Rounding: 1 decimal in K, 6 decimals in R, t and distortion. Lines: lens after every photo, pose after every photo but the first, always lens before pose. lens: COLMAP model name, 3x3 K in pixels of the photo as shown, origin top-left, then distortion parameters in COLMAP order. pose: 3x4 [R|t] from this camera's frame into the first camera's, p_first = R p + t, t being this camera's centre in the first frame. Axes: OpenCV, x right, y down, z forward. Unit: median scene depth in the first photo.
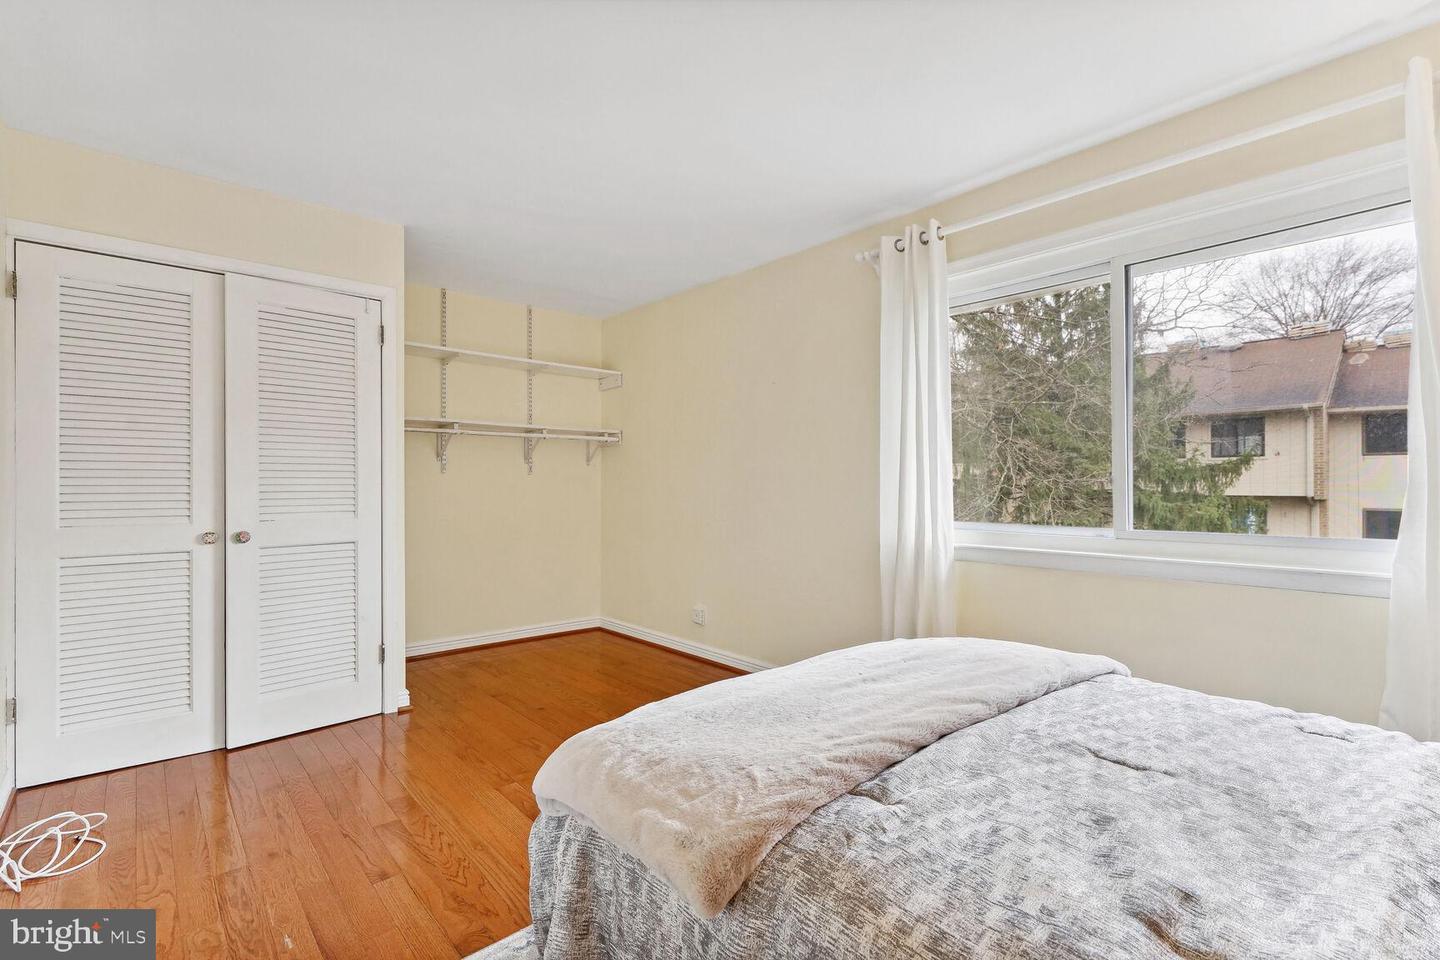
lens RADIAL K [[656.4, 0, 720.0], [0, 656.4, 480.0], [0, 0, 1]] dist [-0.000603, 0.000961]
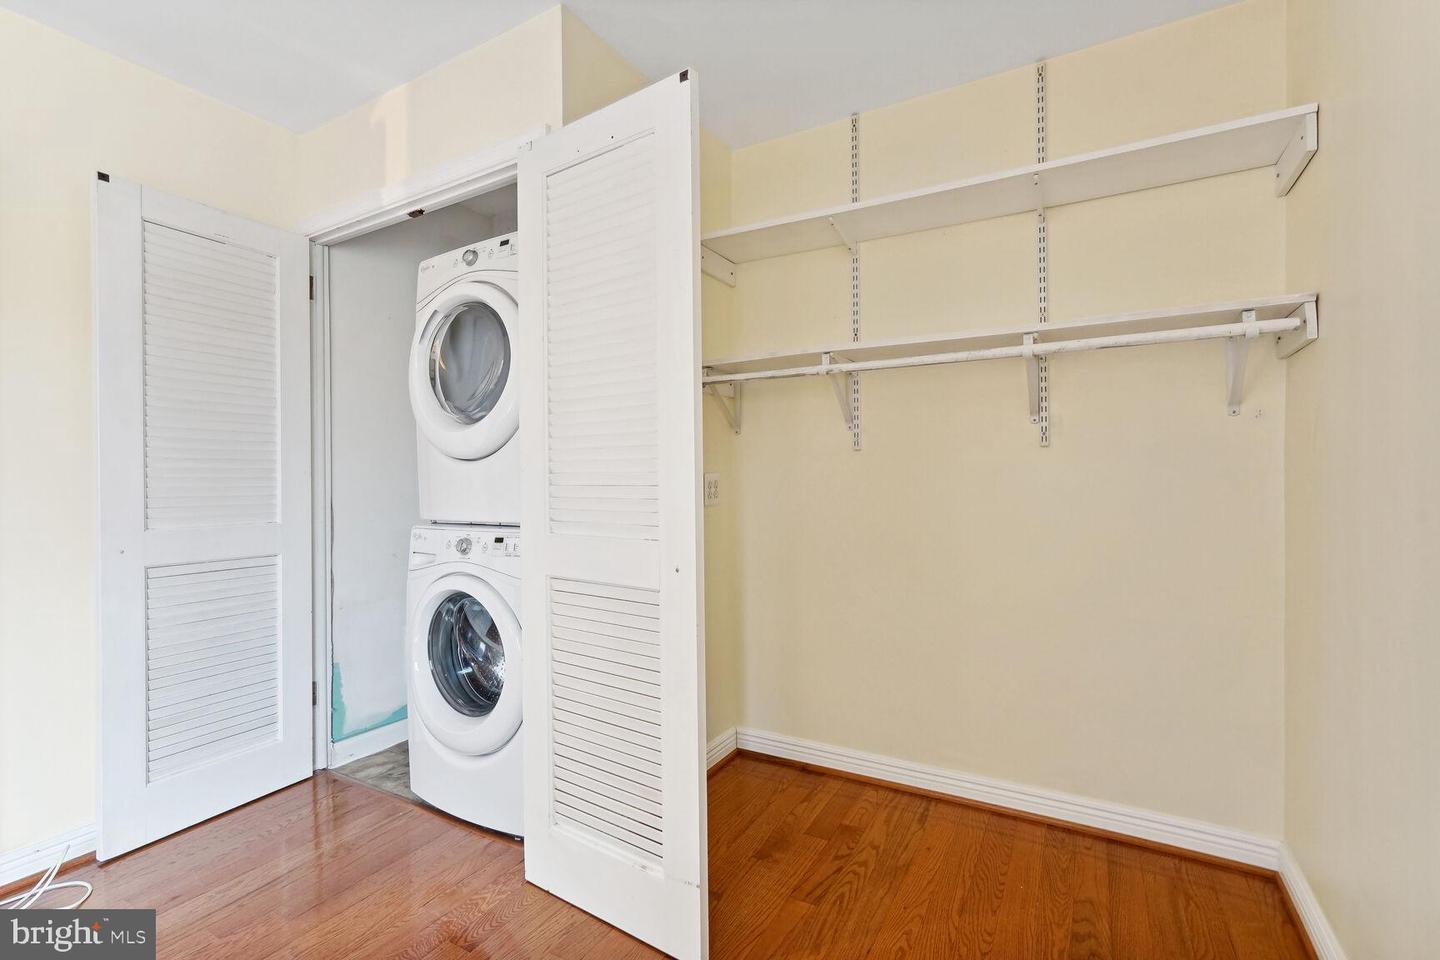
lens RADIAL K [[656.4, 0, 720.0], [0, 656.4, 480.0], [0, 0, 1]] dist [-0.000603, 0.000961]
pose [[0.299838, 0.013083, -0.953900, 0.072673], [0.017172, 0.999670, 0.019109, 0.006114], [0.953835, -0.022110, 0.299515, 0.635996]]
